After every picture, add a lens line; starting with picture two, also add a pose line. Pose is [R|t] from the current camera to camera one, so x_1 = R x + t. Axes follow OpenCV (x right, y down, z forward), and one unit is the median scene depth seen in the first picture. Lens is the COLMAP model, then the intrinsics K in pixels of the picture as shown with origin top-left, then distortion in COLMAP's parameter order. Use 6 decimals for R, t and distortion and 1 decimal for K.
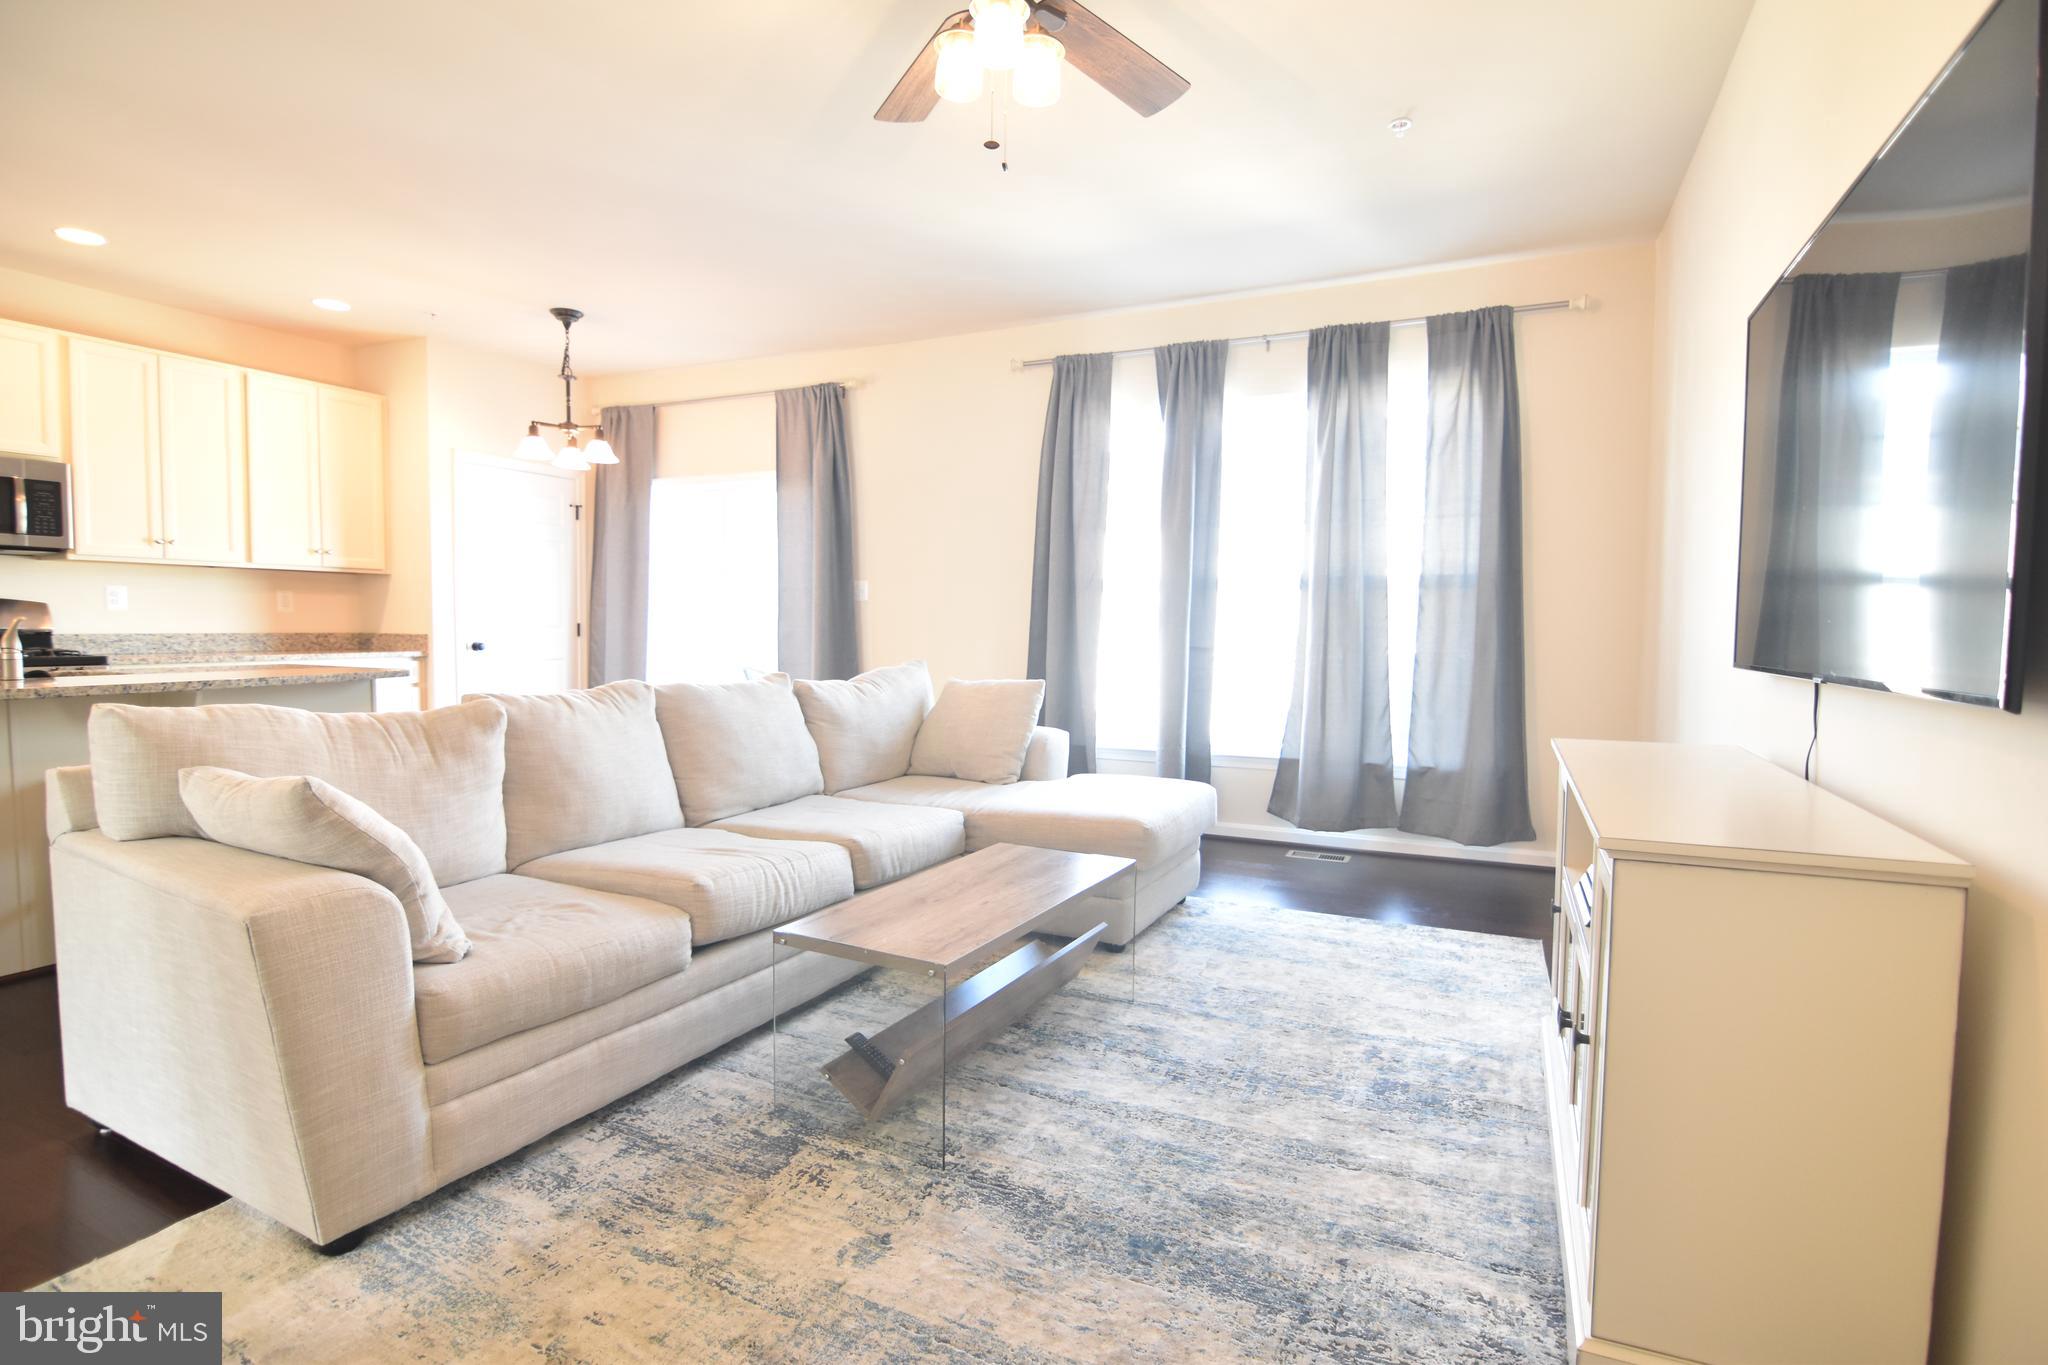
lens RADIAL K [[989.0, 0, 1027.8], [0, 989.0, 689.1], [0, 0, 1]] dist [-0.009079, -0.008773]
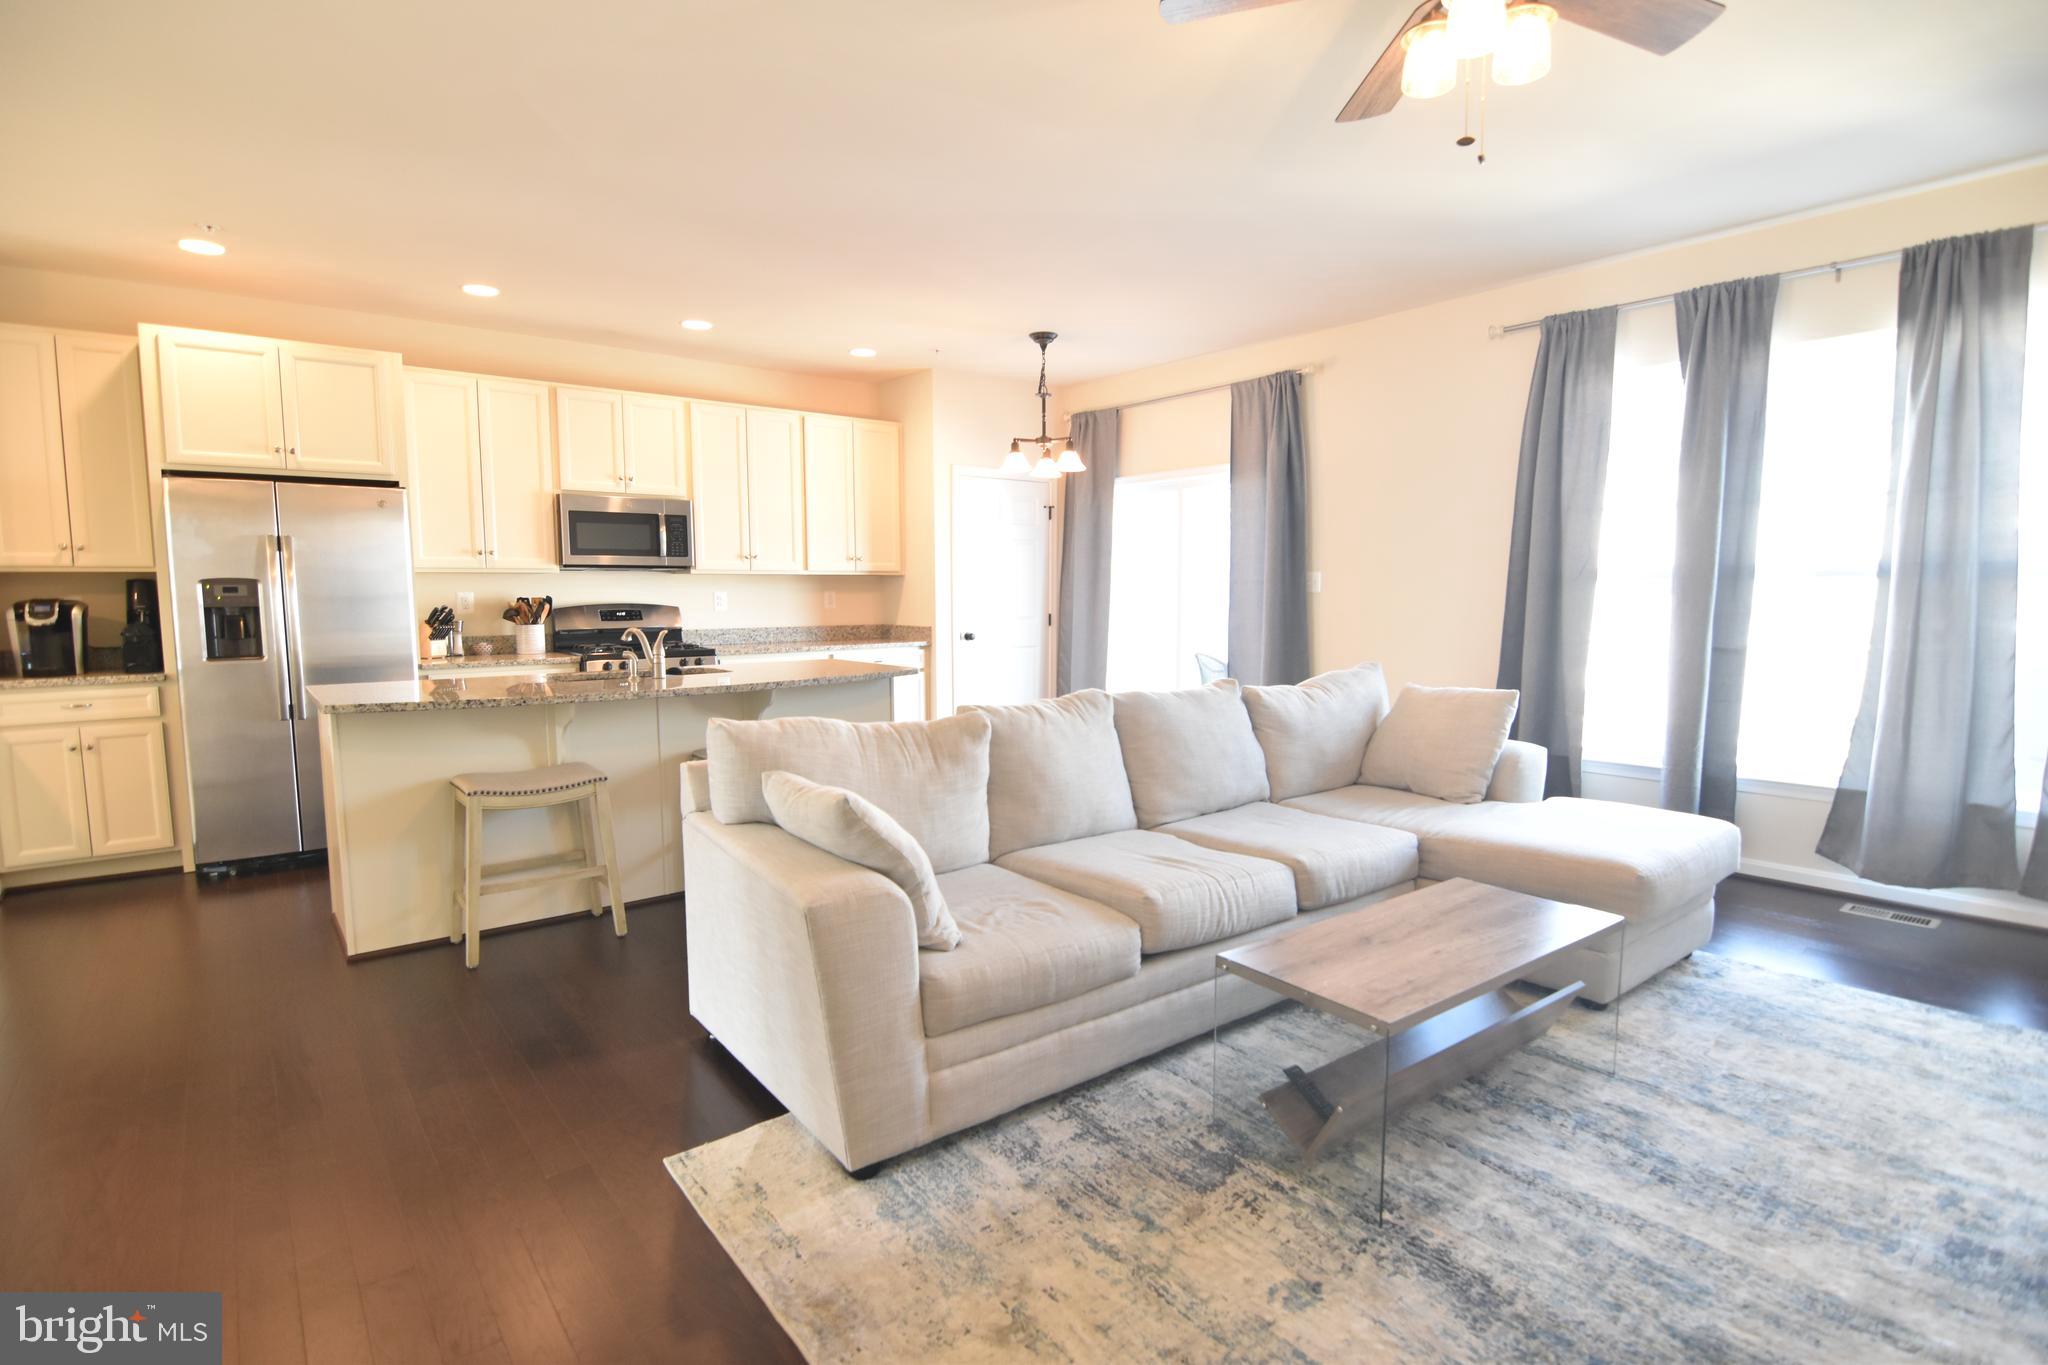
lens RADIAL K [[989.0, 0, 1028.0], [0, 989.0, 688.7], [0, 0, 1]] dist [-0.009079, -0.008773]
pose [[0.900887, 0.028198, -0.433137, 0.004215], [-0.013859, 0.999247, 0.036228, -0.044654], [0.433833, -0.026635, 0.900600, -0.009727]]
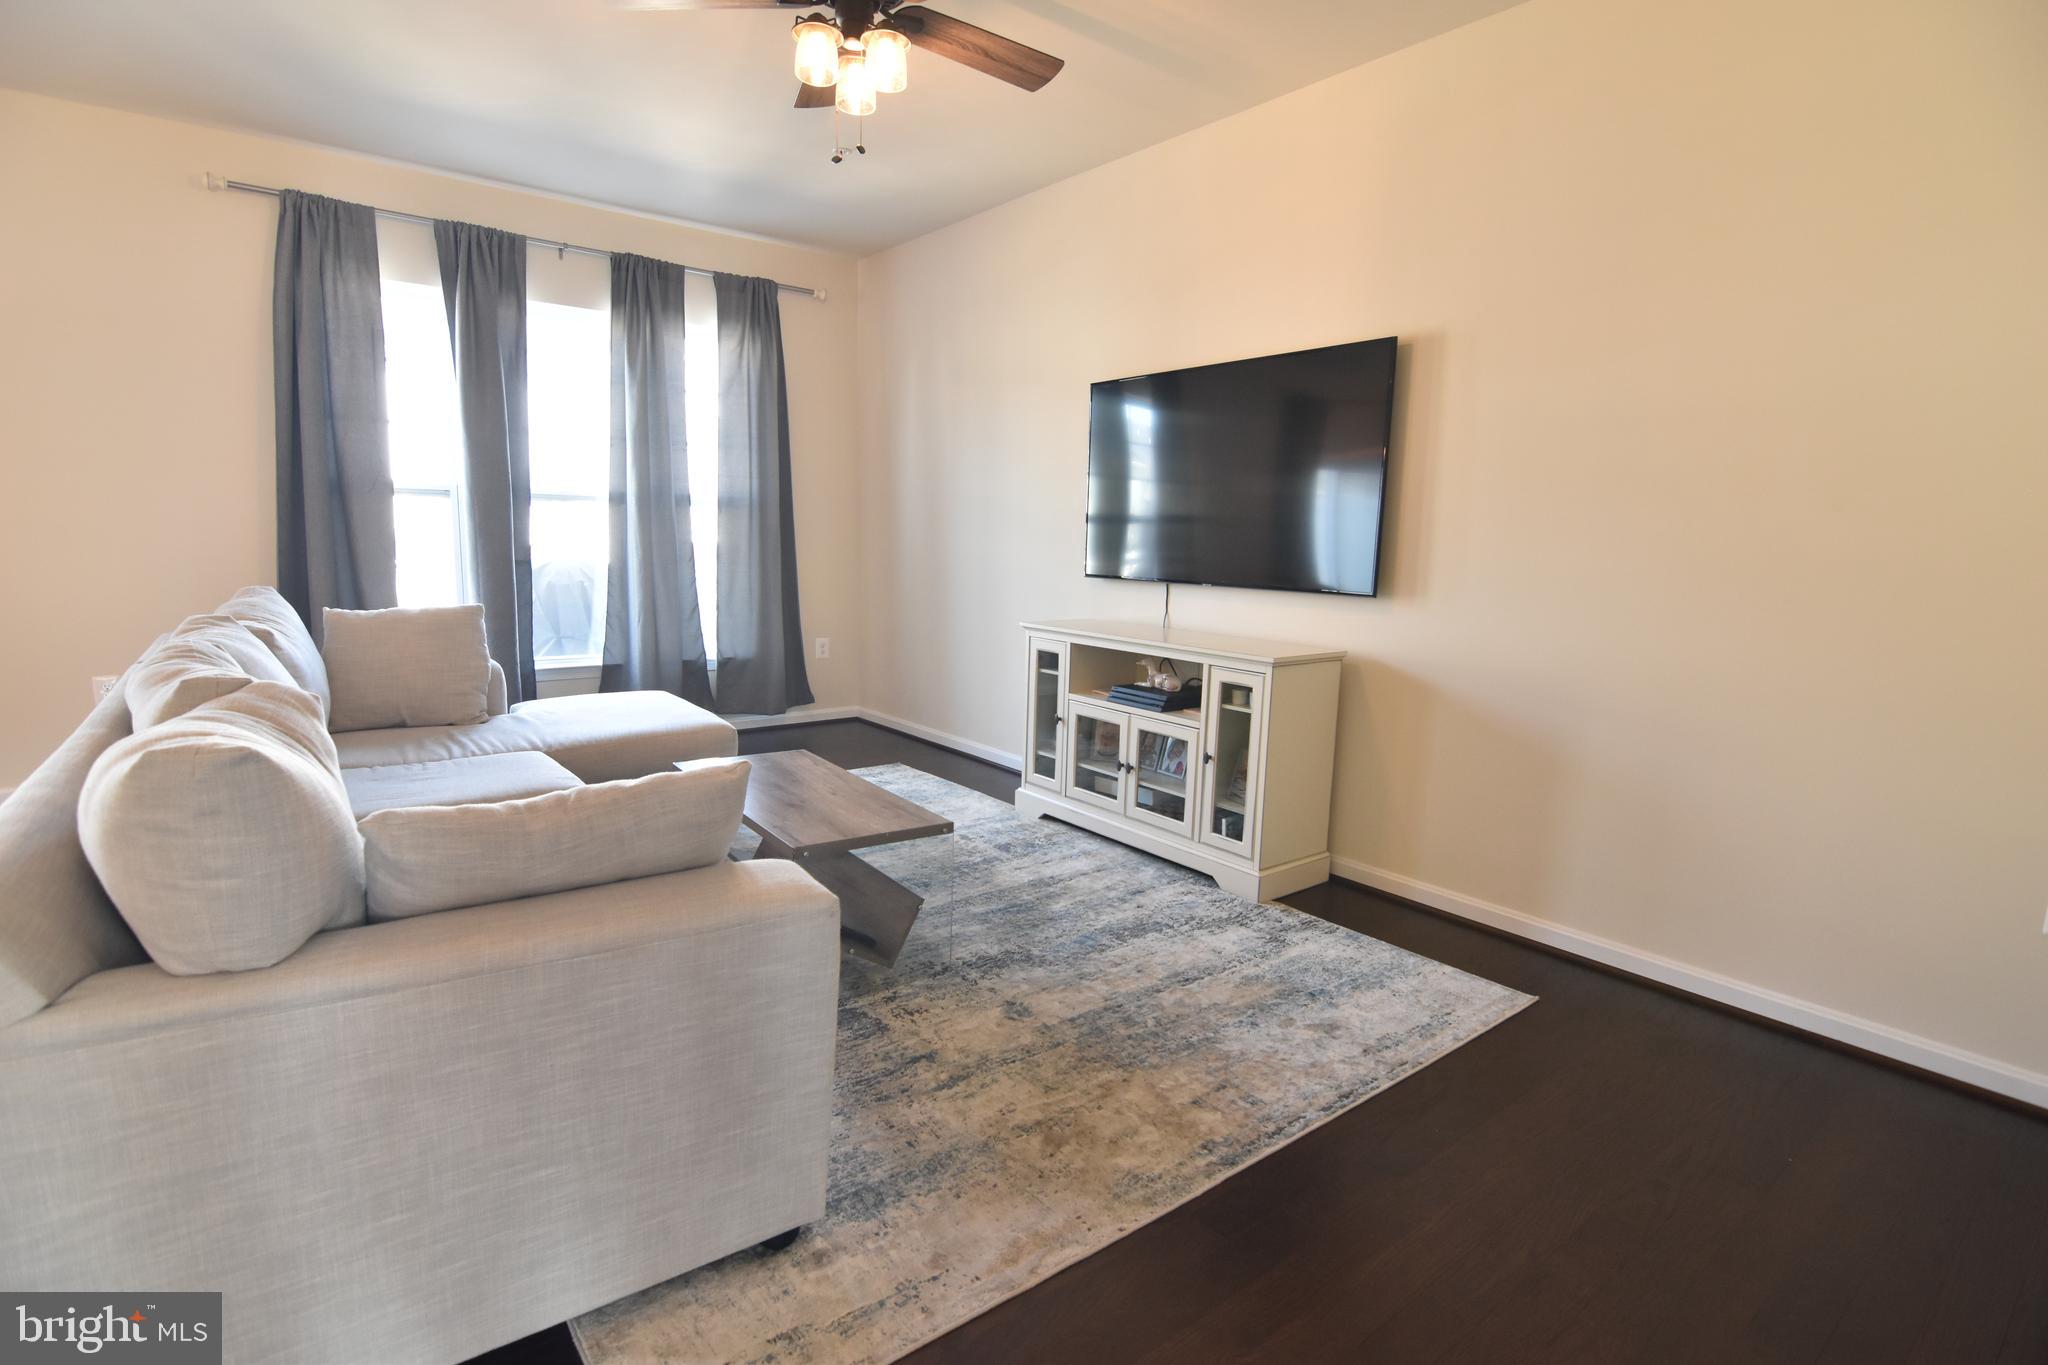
lens RADIAL K [[989.0, 0, 1026.3], [0, 989.0, 691.0], [0, 0, 1]] dist [-0.009079, -0.008773]
pose [[0.444962, -0.135452, 0.885247, -0.685979], [0.033331, 0.990316, 0.134775, -0.042353], [-0.894929, -0.030464, 0.445168, 0.180907]]
